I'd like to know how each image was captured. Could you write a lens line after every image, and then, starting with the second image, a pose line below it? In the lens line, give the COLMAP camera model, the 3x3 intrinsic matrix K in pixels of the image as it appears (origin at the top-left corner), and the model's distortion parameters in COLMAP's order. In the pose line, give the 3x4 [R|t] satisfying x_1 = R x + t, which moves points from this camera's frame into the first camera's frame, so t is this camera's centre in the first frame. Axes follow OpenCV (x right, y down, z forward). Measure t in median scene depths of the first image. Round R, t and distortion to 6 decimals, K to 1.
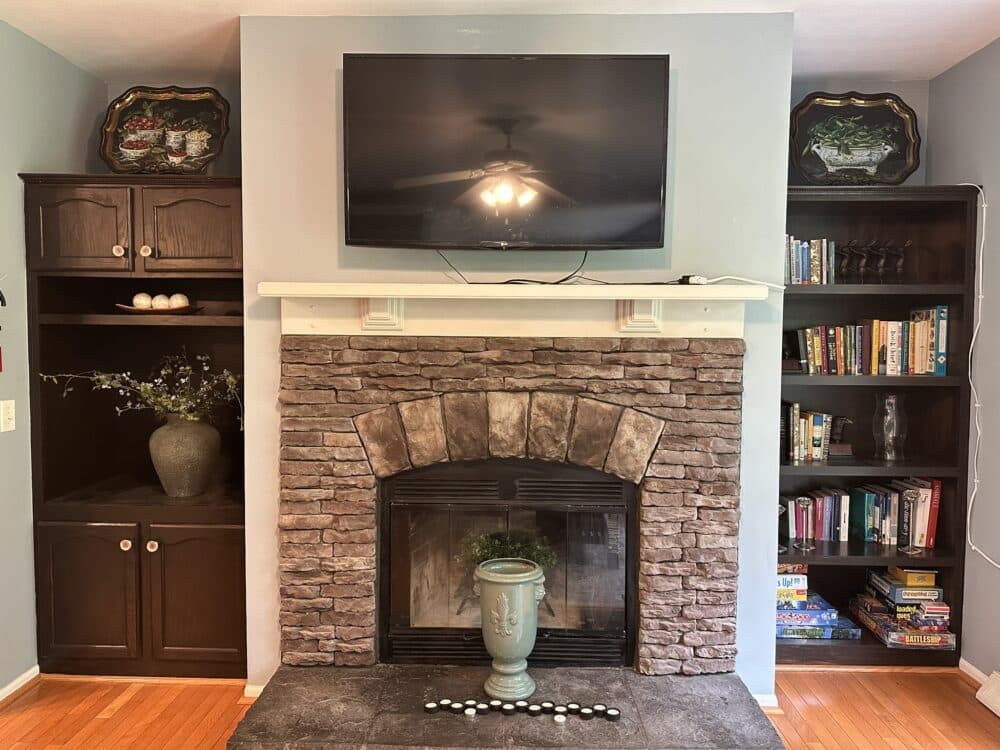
lens RADIAL K [[695.5, 0, 499.7], [0, 695.5, 366.3], [0, 0, 1]] dist [0.086552, -0.108431]
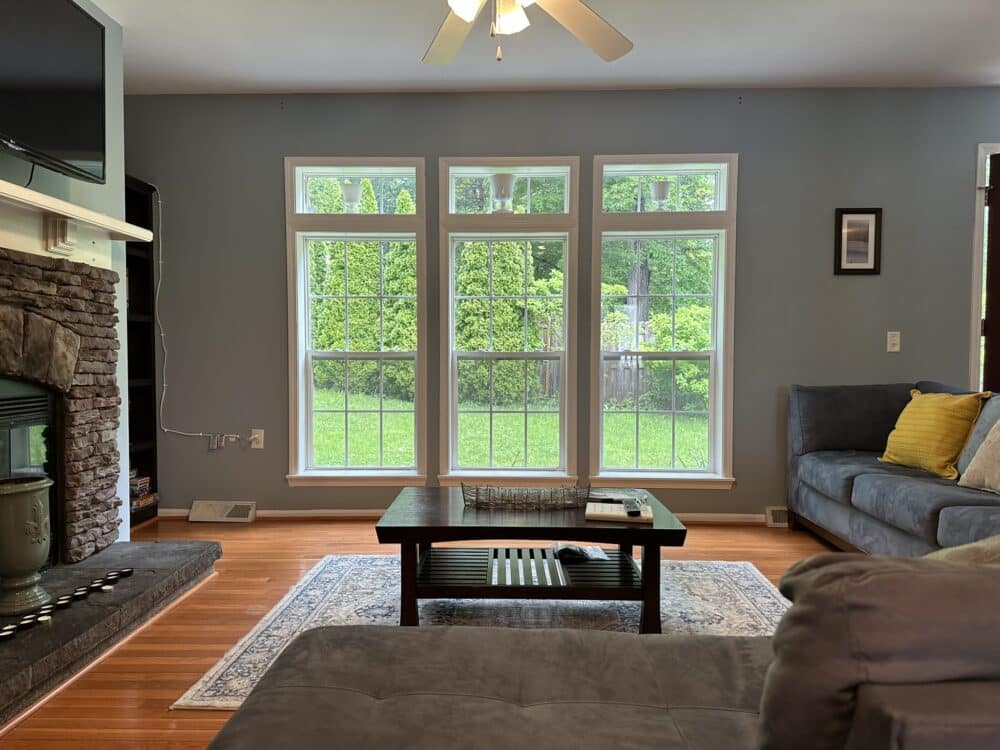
lens RADIAL K [[695.5, 0, 491.5], [0, 695.5, 379.8], [0, 0, 1]] dist [0.086552, -0.108431]
pose [[0.004939, -0.041076, 0.999144, -0.912070], [0.046684, 0.998076, 0.040802, 0.133523], [-0.998898, 0.046442, 0.006847, 0.322668]]
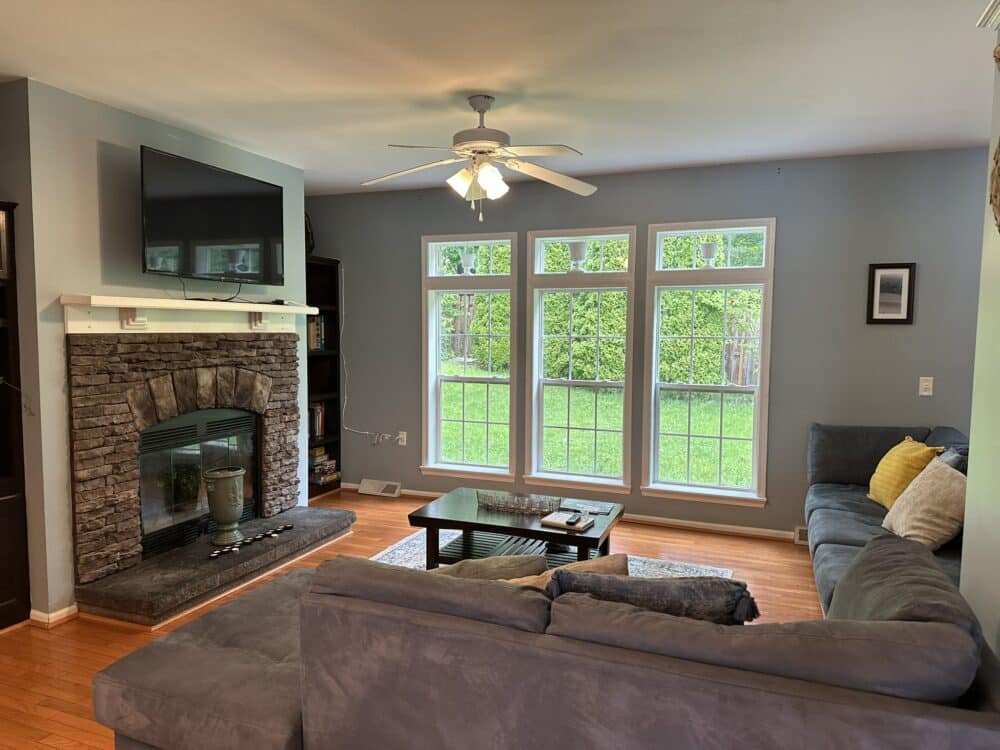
lens RADIAL K [[695.5, 0, 496.4], [0, 695.5, 378.7], [0, 0, 1]] dist [0.086552, -0.108431]
pose [[0.344409, -0.073205, 0.935961, -1.283867], [0.039345, 0.997205, 0.063518, -0.014512], [-0.937995, 0.014949, 0.346326, -0.194622]]
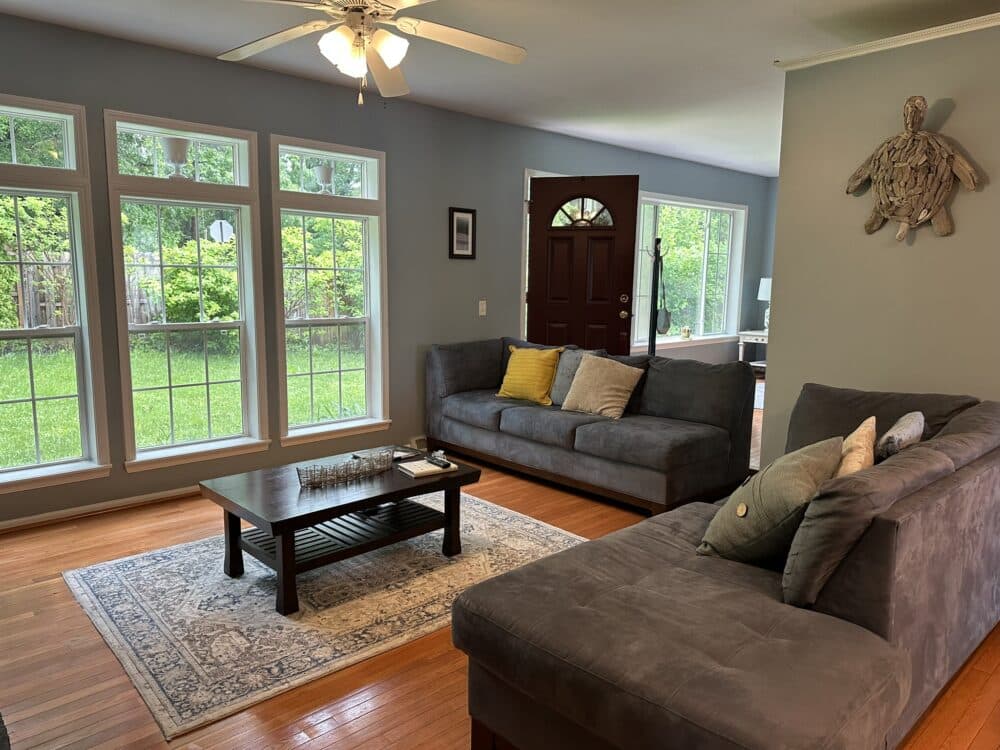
lens RADIAL K [[695.5, 0, 507.0], [0, 695.5, 380.3], [0, 0, 1]] dist [0.086552, -0.108431]
pose [[-0.708441, -0.119514, 0.695577, -0.922654], [0.016368, 0.982511, 0.185486, -0.027702], [-0.705580, 0.142791, -0.694095, 0.929367]]
